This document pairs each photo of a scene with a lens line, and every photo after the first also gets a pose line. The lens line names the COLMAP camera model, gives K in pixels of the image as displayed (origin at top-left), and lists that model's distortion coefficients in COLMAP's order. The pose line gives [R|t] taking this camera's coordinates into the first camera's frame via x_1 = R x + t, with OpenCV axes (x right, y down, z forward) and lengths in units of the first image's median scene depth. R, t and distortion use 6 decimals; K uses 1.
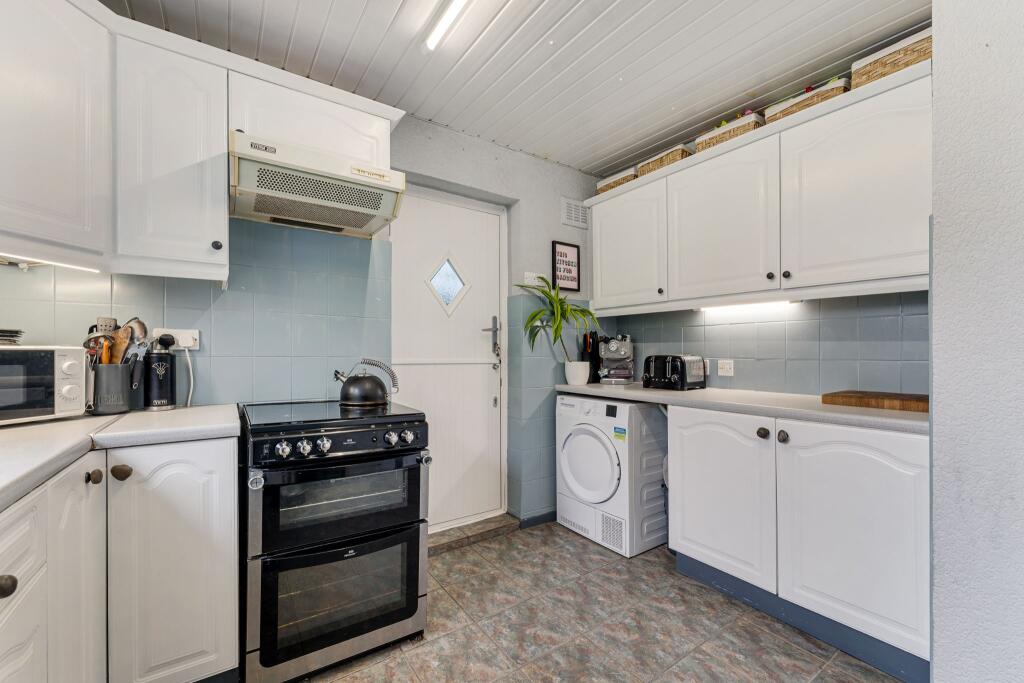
lens RADIAL K [[424.1, 0, 508.0], [0, 424.1, 349.1], [0, 0, 1]] dist [-0.000758, 0.000016]
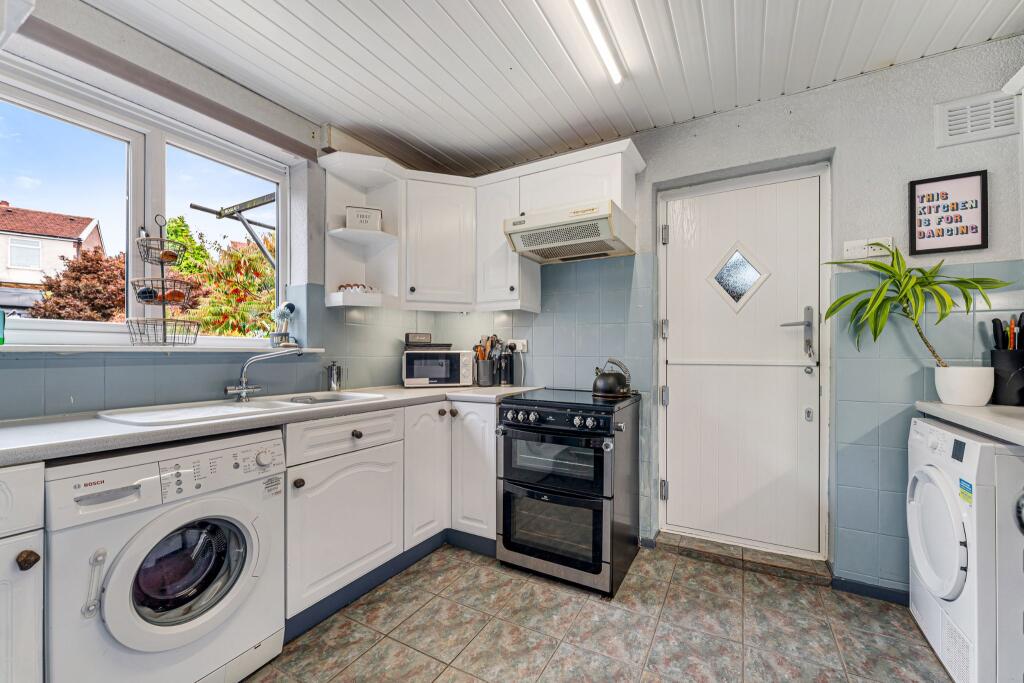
lens RADIAL K [[415.0, 0, 510.0], [0, 415.0, 349.5], [0, 0, 1]] dist [0.000228, 0.000150]
pose [[0.435311, -0.012728, -0.900190, 0.543931], [0.011557, 0.999897, -0.008550, 0.004042], [0.900206, -0.006682, 0.435413, 0.207367]]
